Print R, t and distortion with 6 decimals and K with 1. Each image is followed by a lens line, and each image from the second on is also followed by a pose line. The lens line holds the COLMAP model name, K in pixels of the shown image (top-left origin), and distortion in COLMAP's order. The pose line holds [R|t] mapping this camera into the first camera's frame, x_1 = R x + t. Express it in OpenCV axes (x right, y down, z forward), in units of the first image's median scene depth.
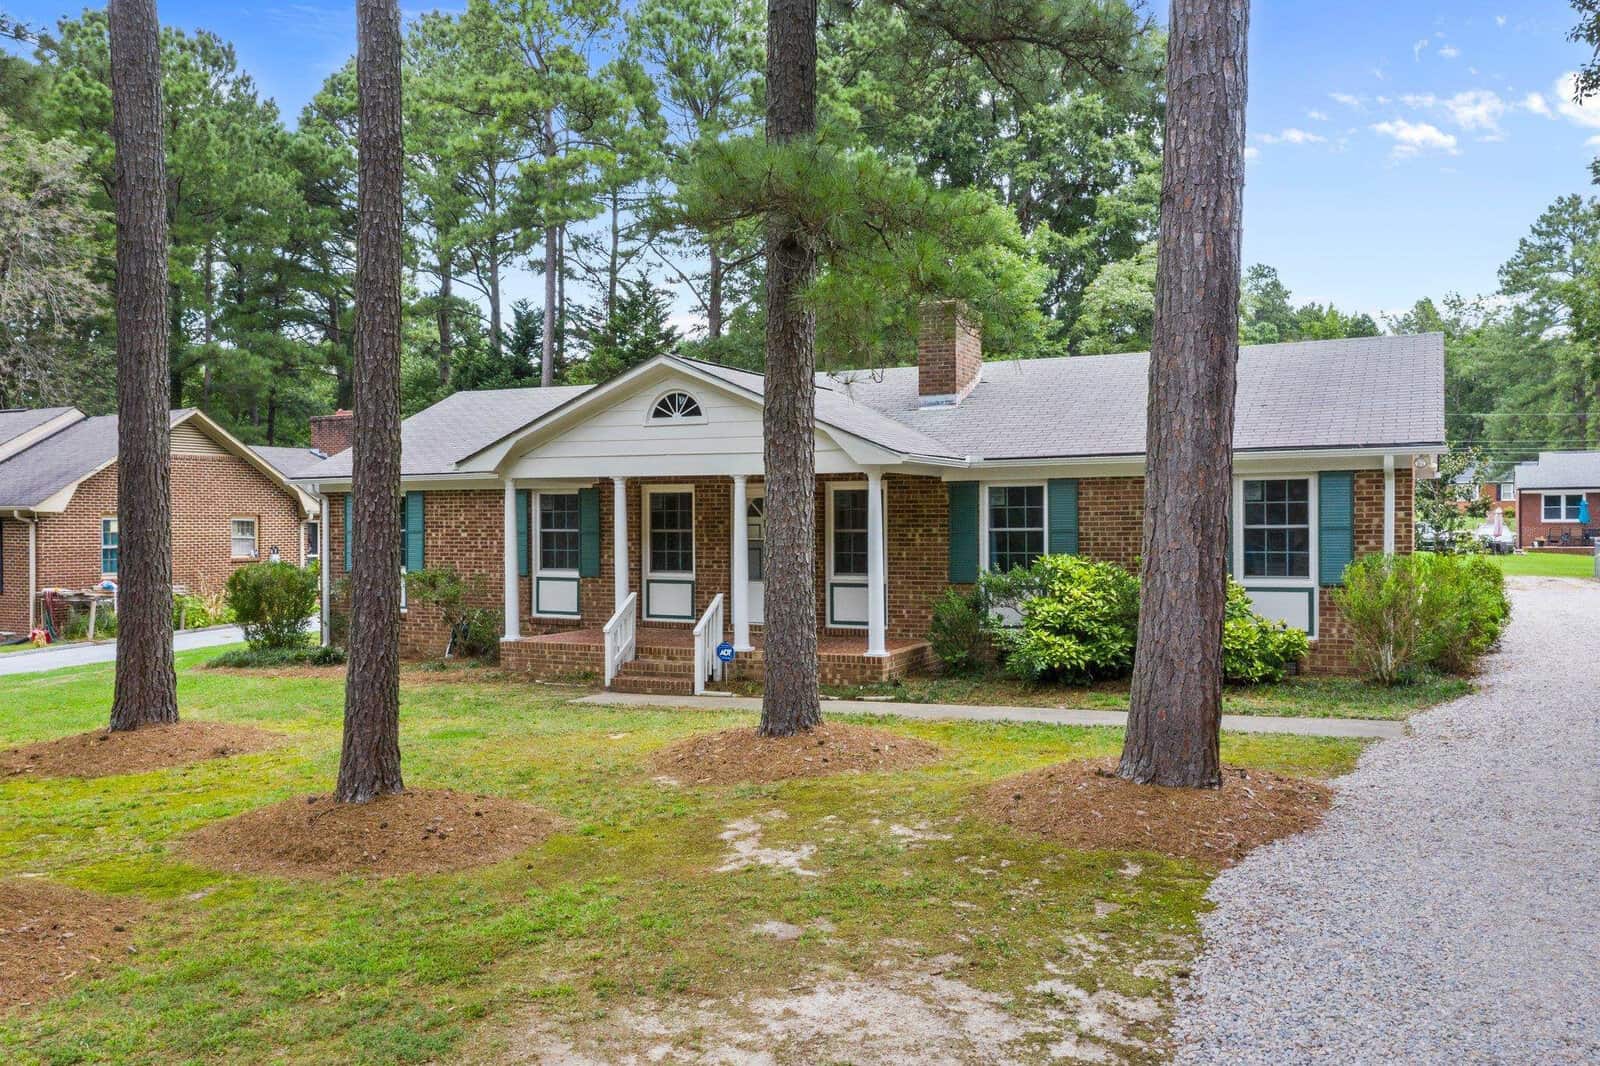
lens RADIAL K [[1296.0, 0, 800.0], [0, 1296.0, 533.0], [0, 0, 1]] dist [-0.002516, 0.003687]
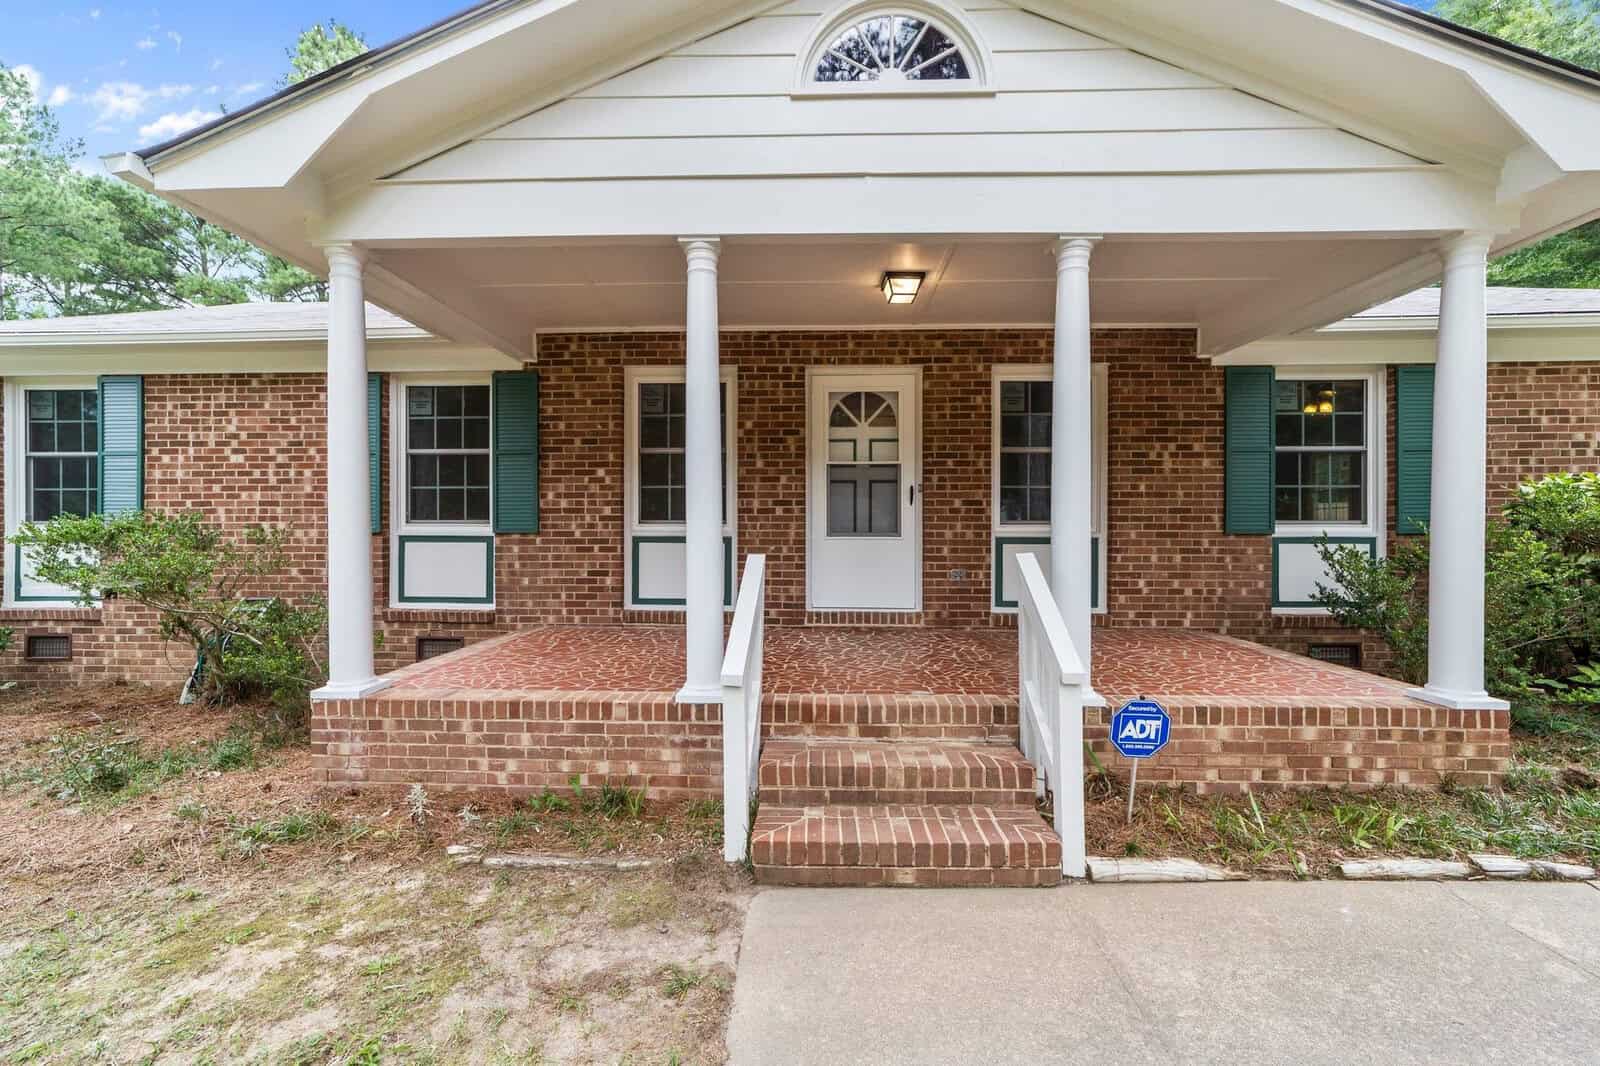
lens RADIAL K [[626.2, 0, 795.5], [0, 626.2, 534.2], [0, 0, 1]] dist [-0.010297, 0.004986]
pose [[0.915360, 0.001109, 0.402635, -0.179621], [-0.000757, 0.999999, -0.001033, 0.038232], [-0.402636, 0.000641, 0.915360, 0.794611]]
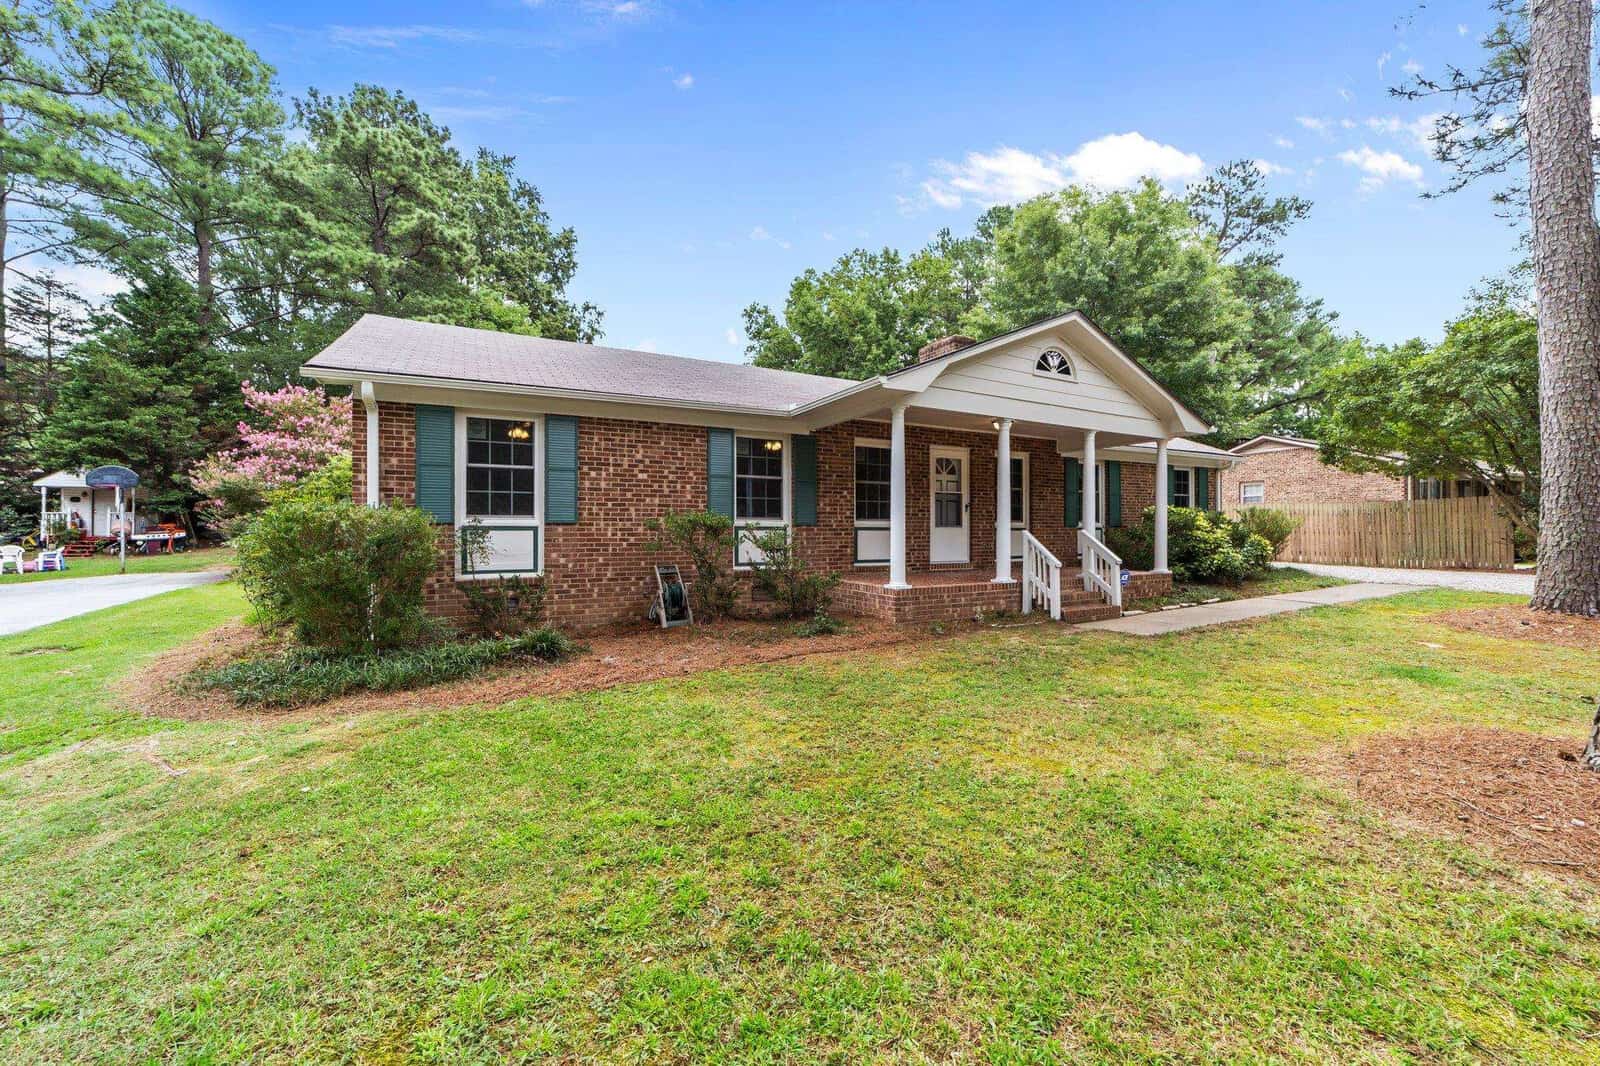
lens RADIAL K [[626.2, 0, 795.5], [0, 626.2, 534.2], [0, 0, 1]] dist [-0.010297, 0.004986]
pose [[0.584458, 0.001062, 0.811423, -0.617718], [0.006656, 0.999959, -0.006103, 0.048574], [-0.811397, 0.008968, 0.584427, 0.813373]]
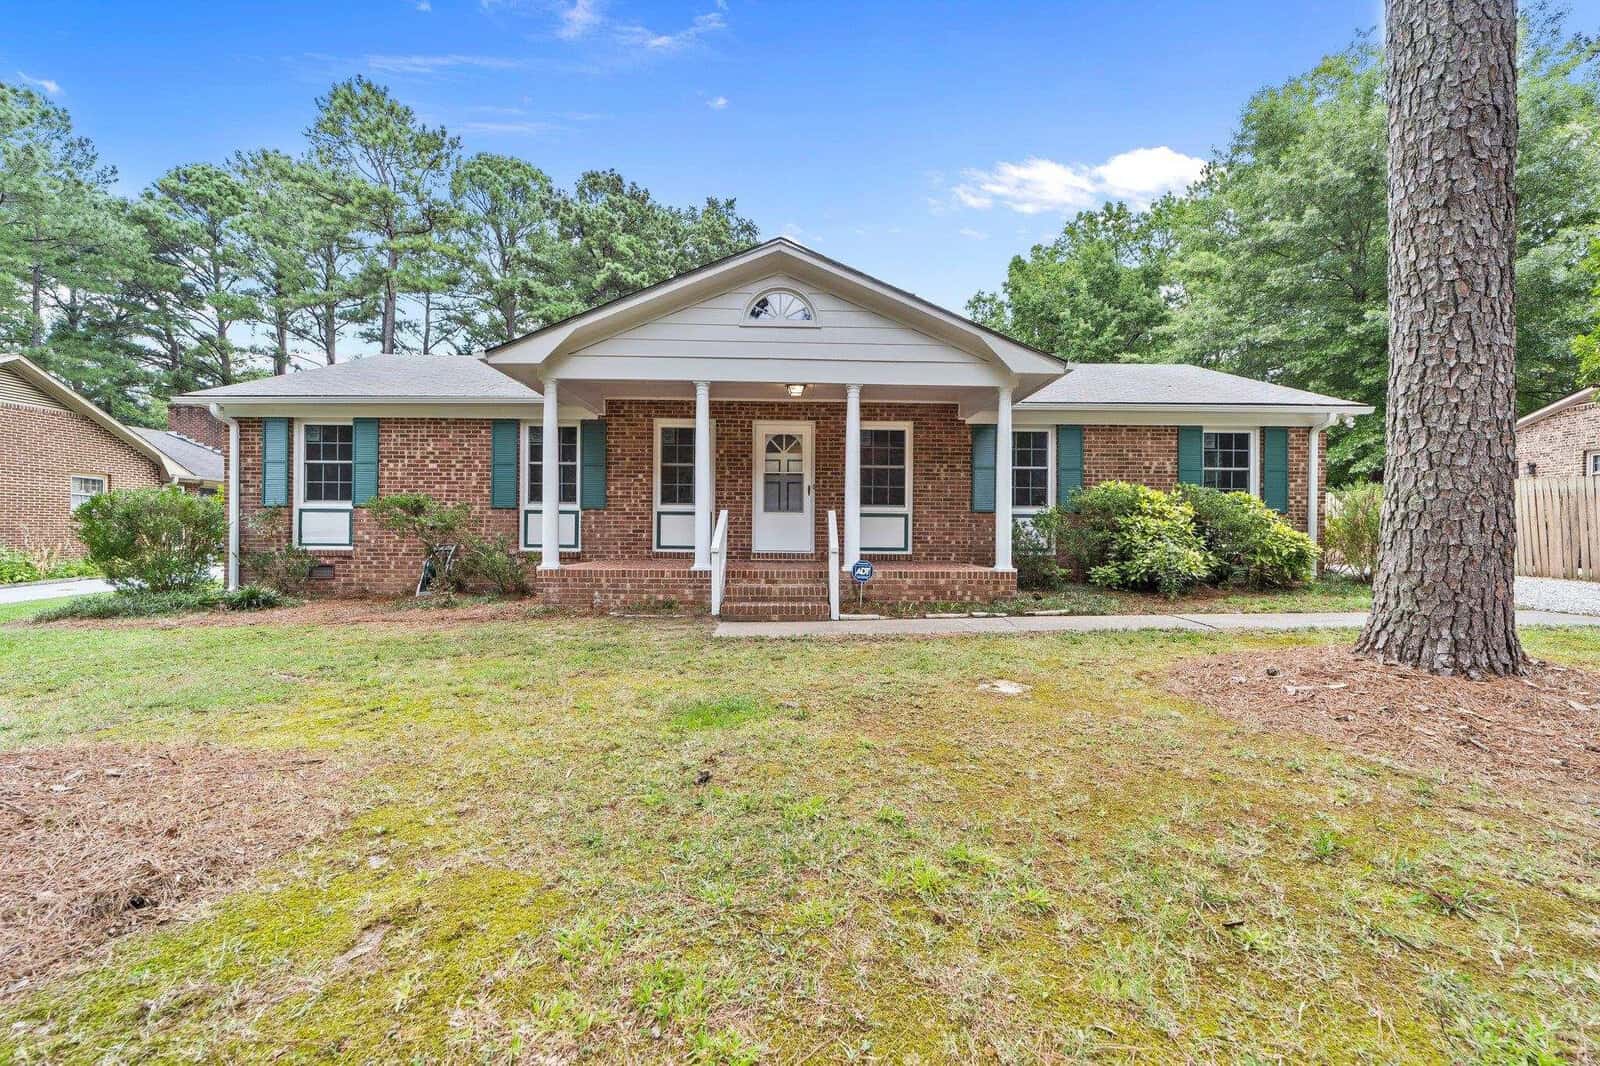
lens RADIAL K [[617.7, 0, 801.3], [0, 617.7, 538.8], [0, 0, 1]] dist [-0.022776, 0.011390]
pose [[0.891760, 0.007488, 0.452447, -0.261088], [-0.007662, 0.999970, -0.001448, 0.062699], [-0.452444, -0.002175, 0.891790, 0.564688]]
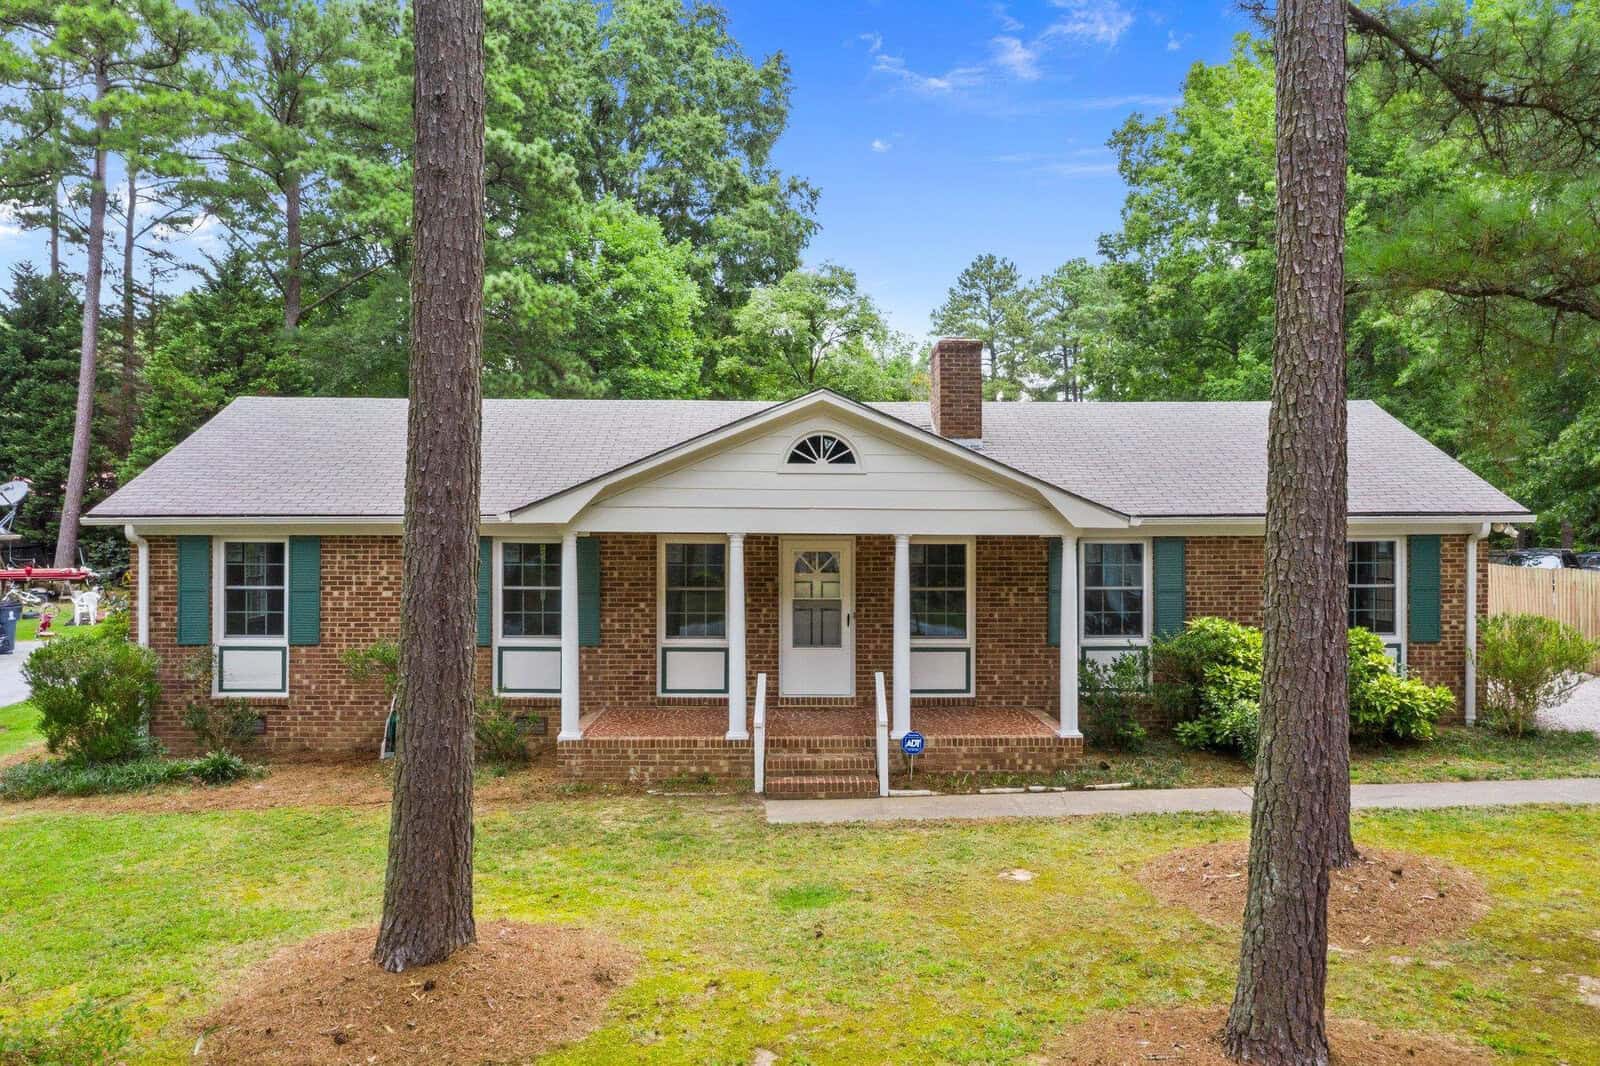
lens RADIAL K [[1270.6, 0, 800.0], [0, 1270.6, 533.0], [0, 0, 1]] dist [-0.035902, 0.082530]
pose [[0.890639, 0.001234, 0.454709, -0.451439], [-0.001716, 0.999998, 0.000646, -0.042246], [-0.454707, -0.001356, 0.890640, 0.256287]]
